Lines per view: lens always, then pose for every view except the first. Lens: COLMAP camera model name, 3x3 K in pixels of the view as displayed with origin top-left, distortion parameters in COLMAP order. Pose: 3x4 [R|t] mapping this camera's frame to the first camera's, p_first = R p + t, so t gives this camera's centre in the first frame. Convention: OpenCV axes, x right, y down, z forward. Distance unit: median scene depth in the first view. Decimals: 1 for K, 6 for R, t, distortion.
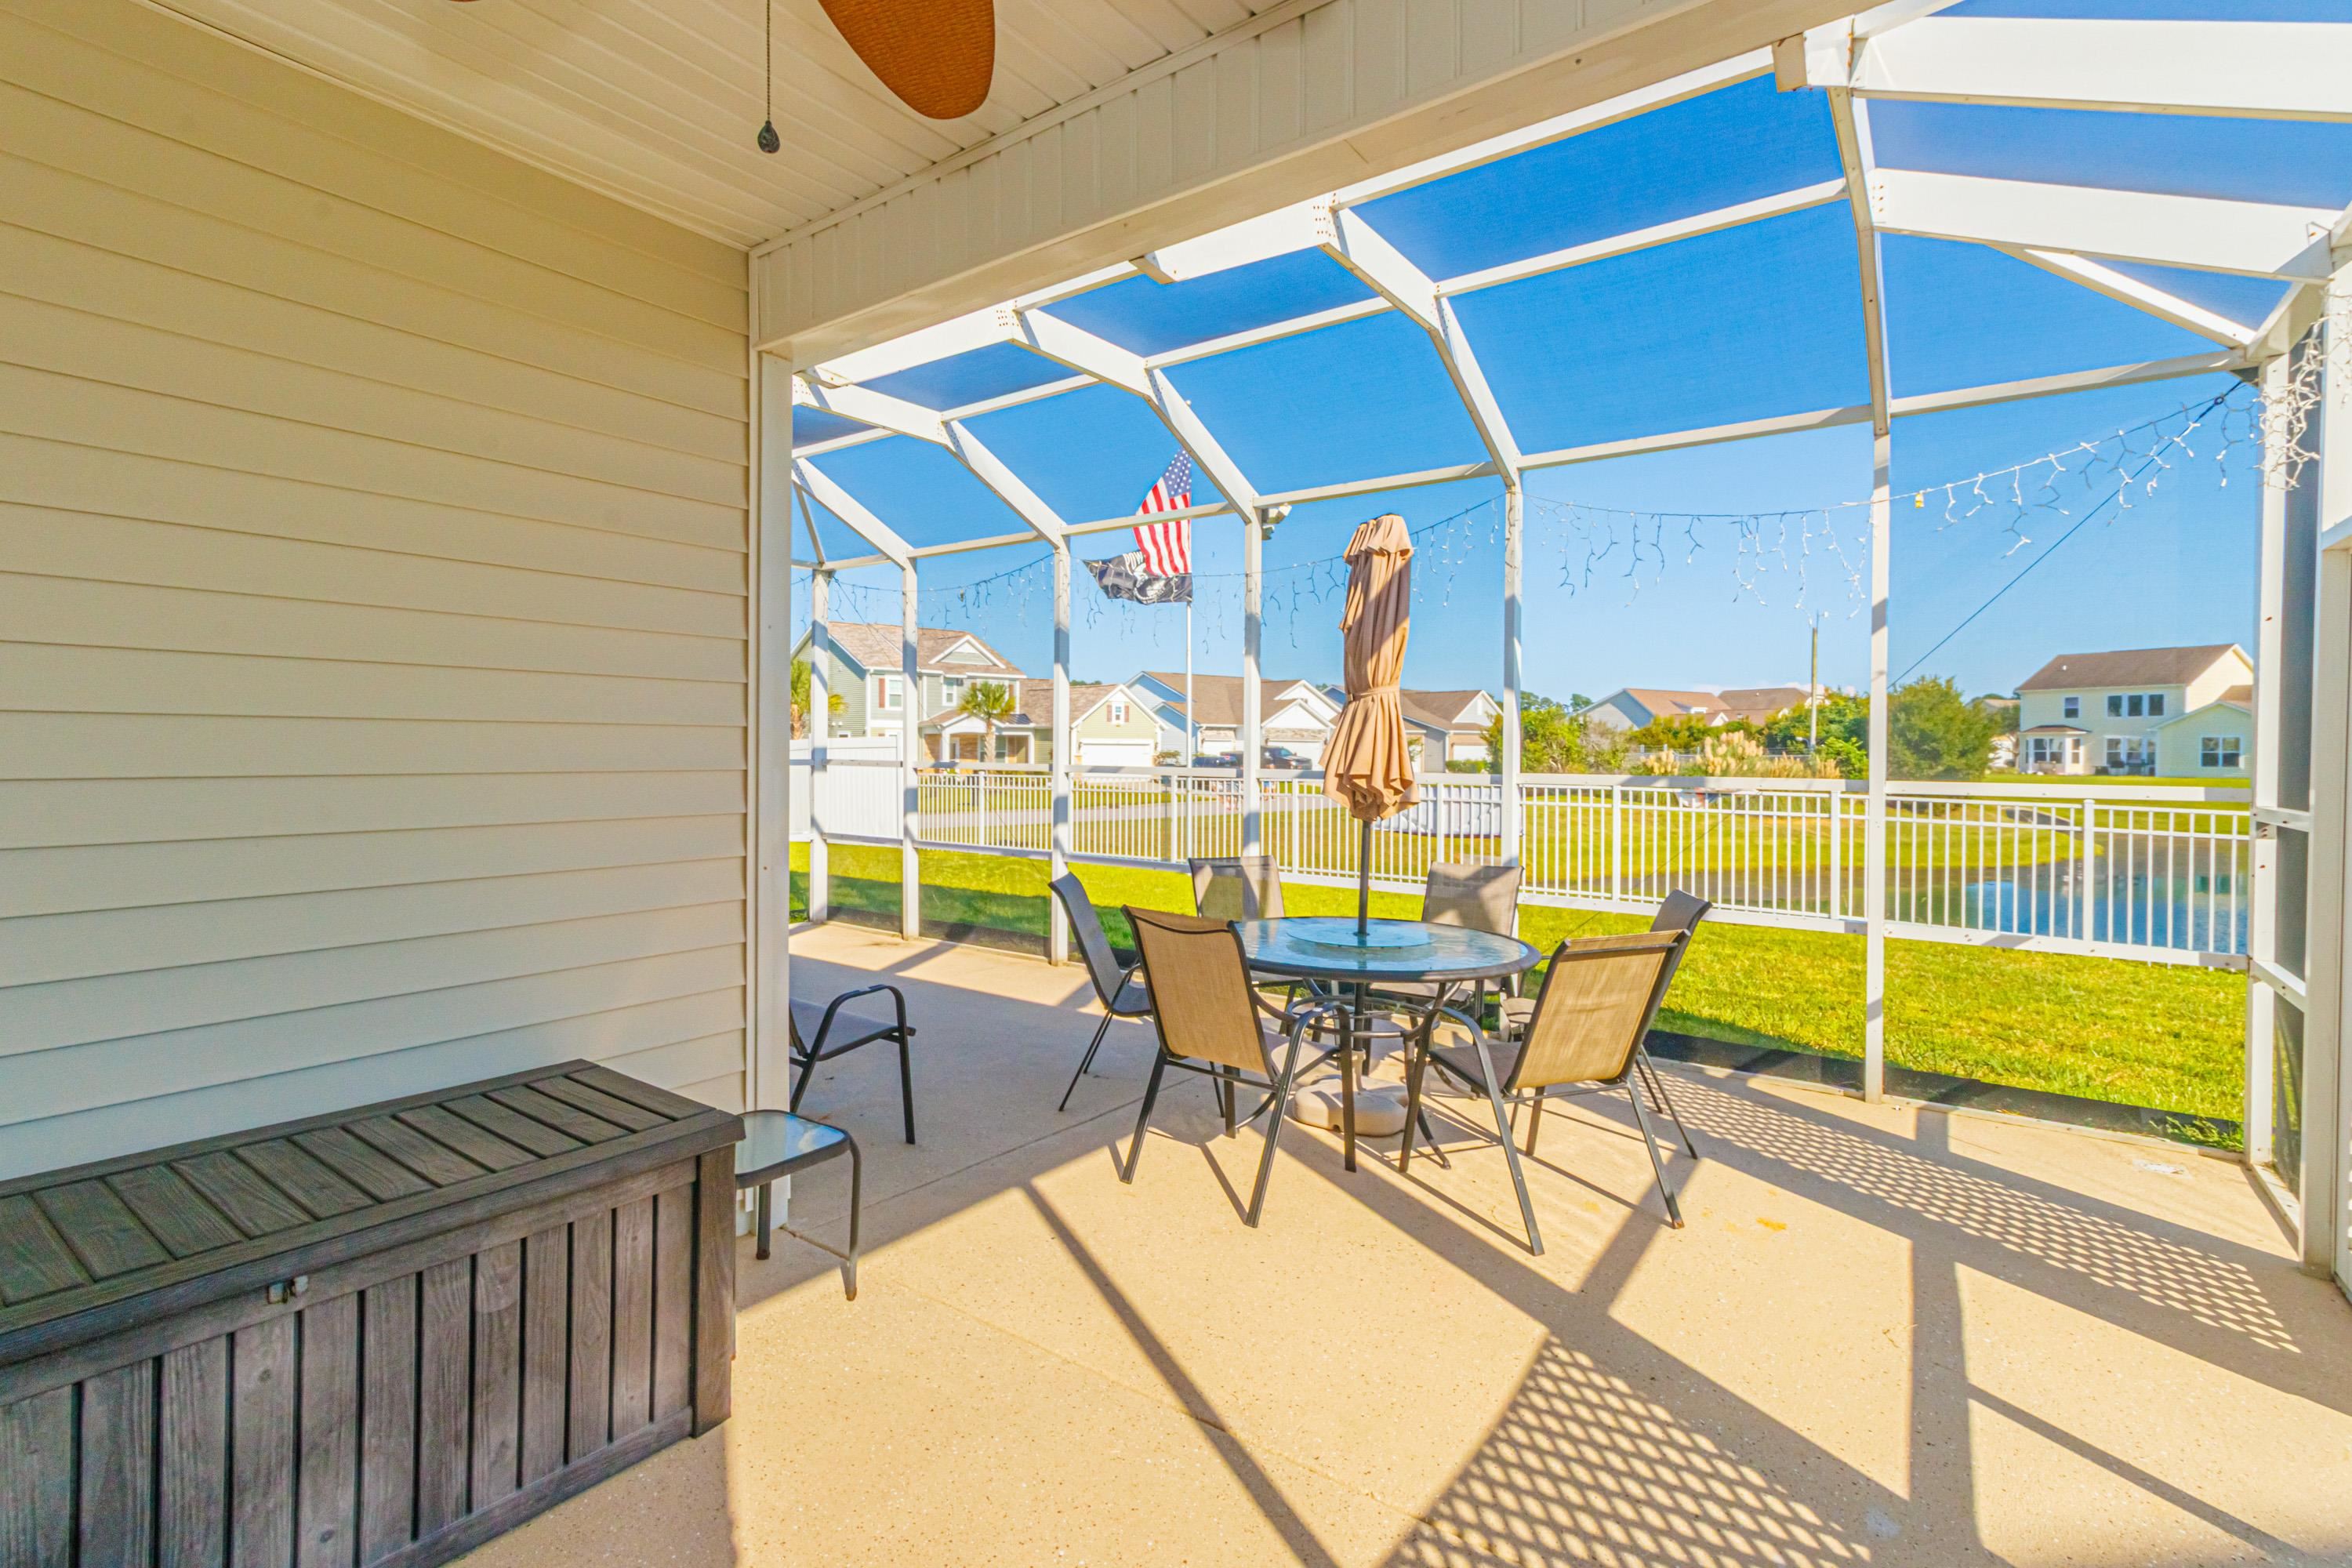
lens RADIAL K [[1083.4, 0, 1162.4], [0, 1083.4, 763.4], [0, 0, 1]] dist [-0.005507, 0.000507]
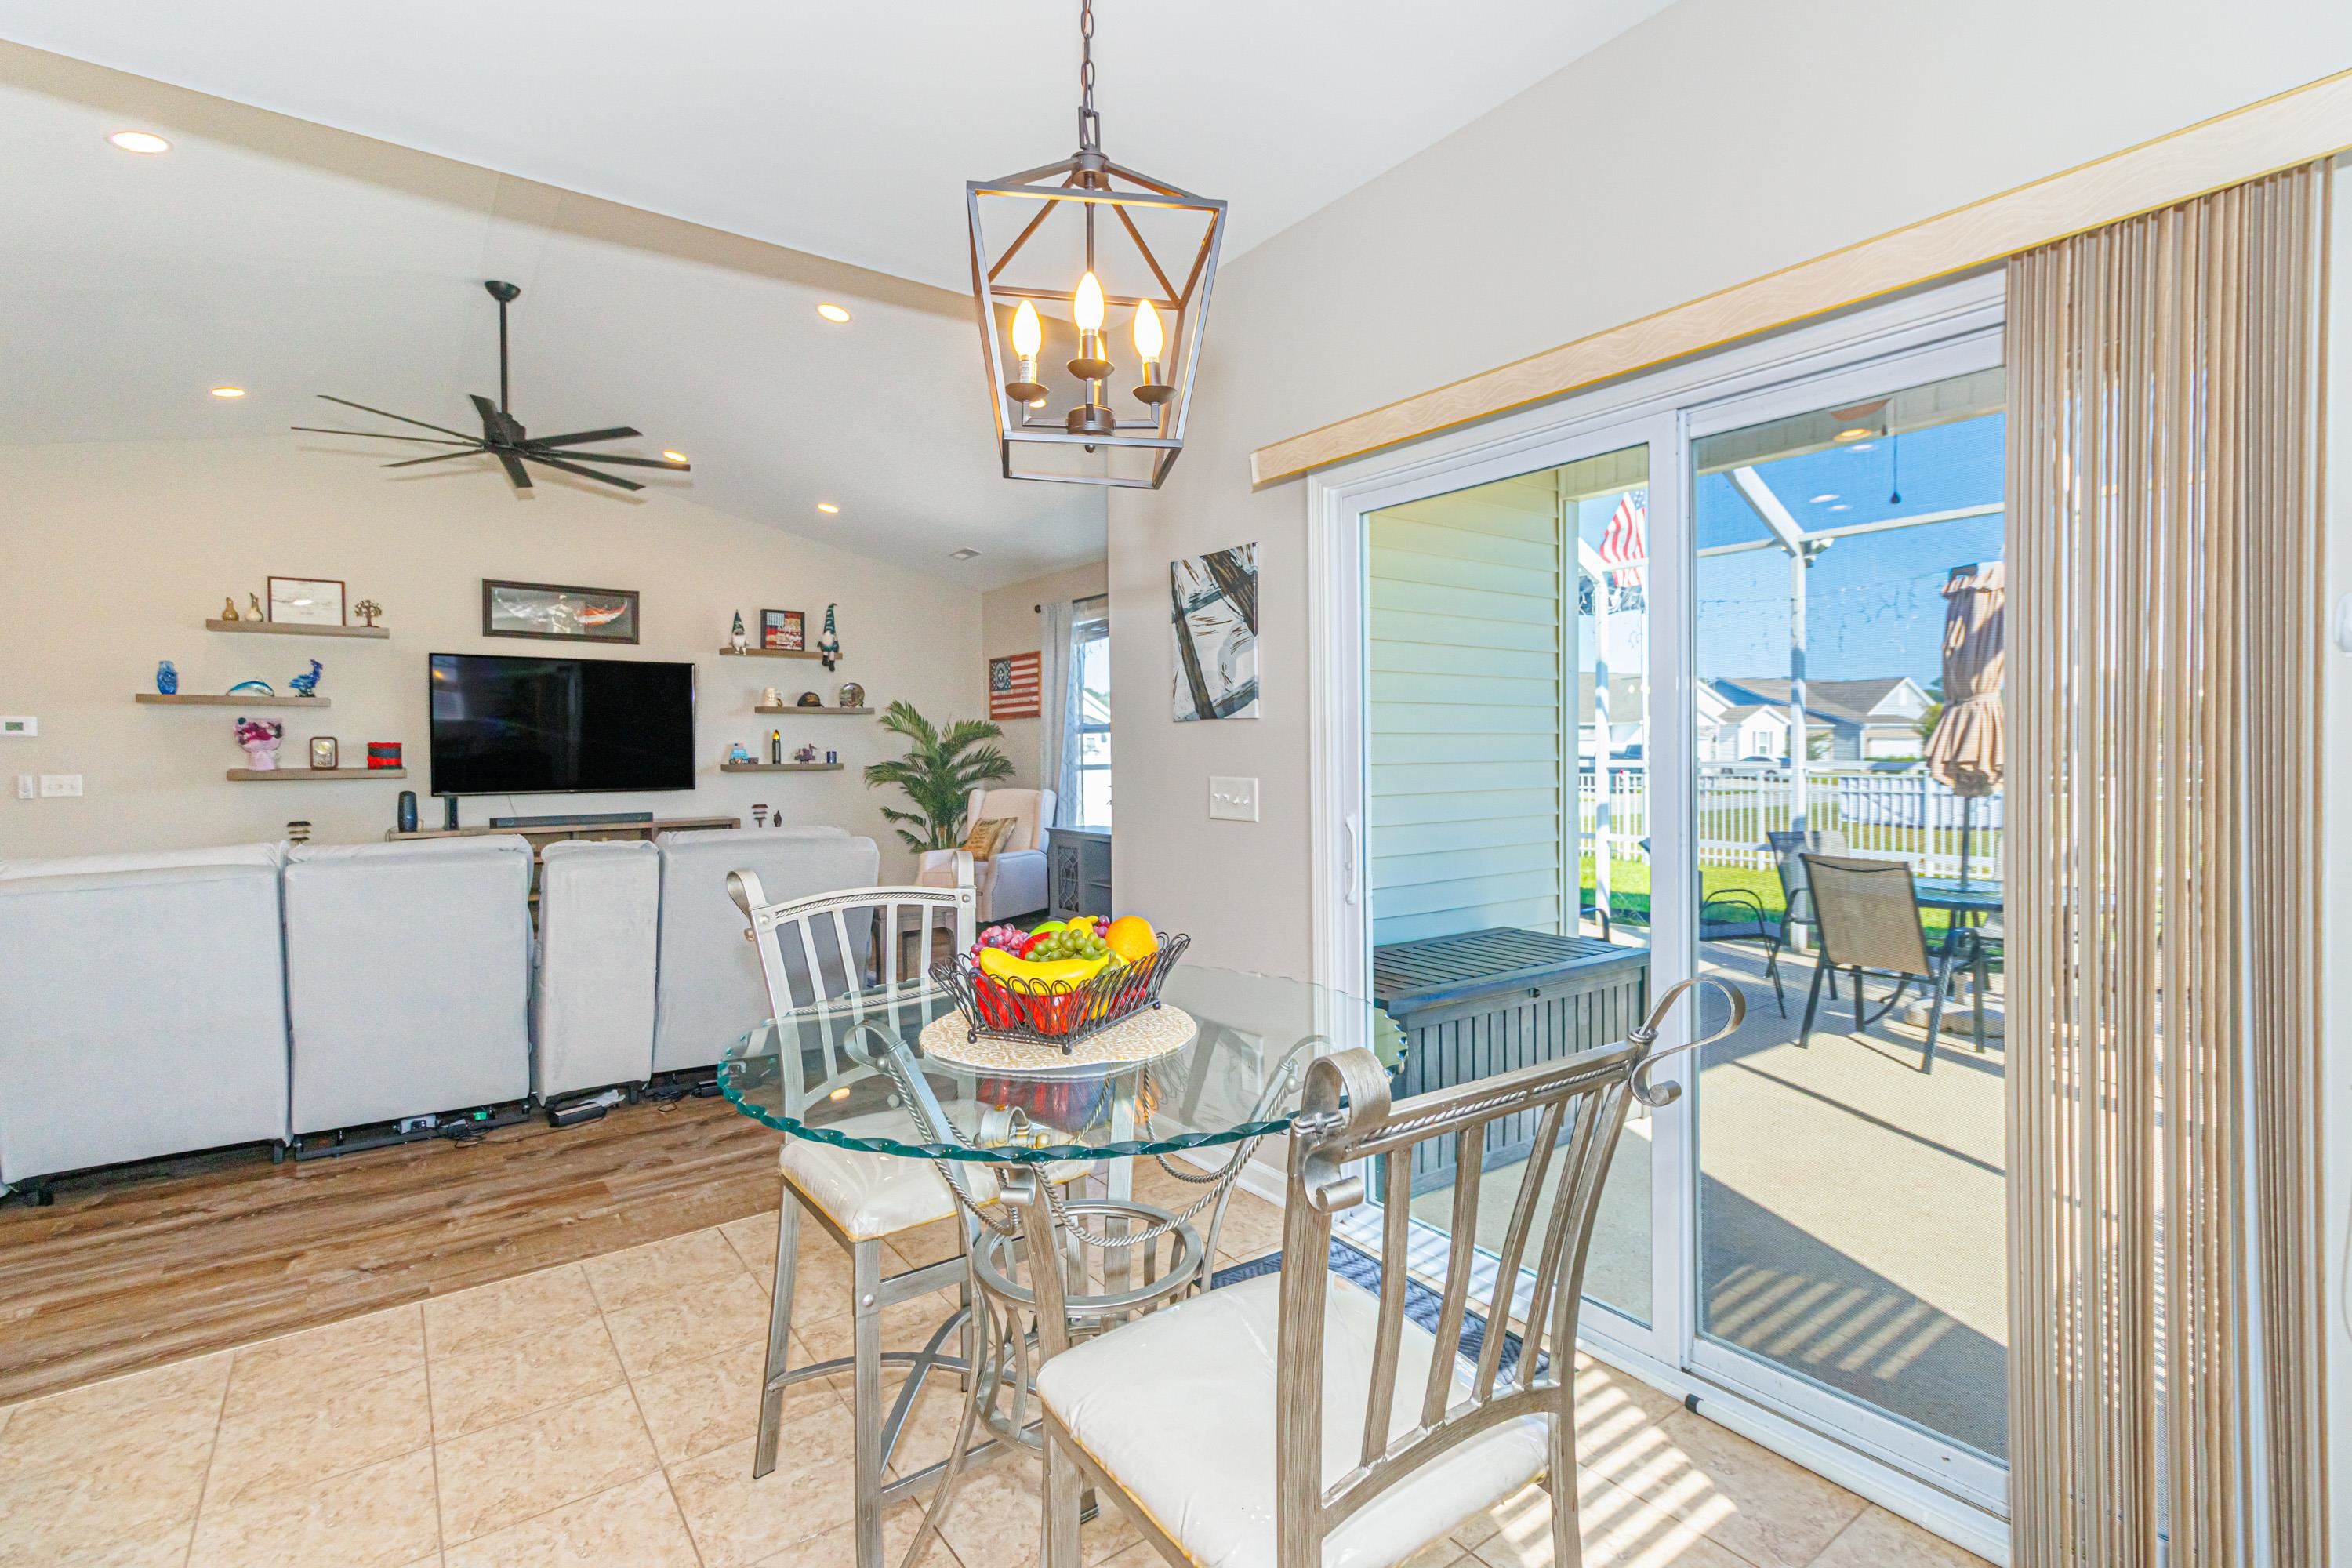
lens RADIAL K [[1083.4, 0, 1190.1], [0, 1083.4, 777.7], [0, 0, 1]] dist [-0.005507, 0.000507]
pose [[0.957386, 0.004149, -0.288780, -0.213433], [0.000110, 0.999892, 0.014729, 0.006099], [0.288810, -0.014133, 0.957282, -0.341058]]
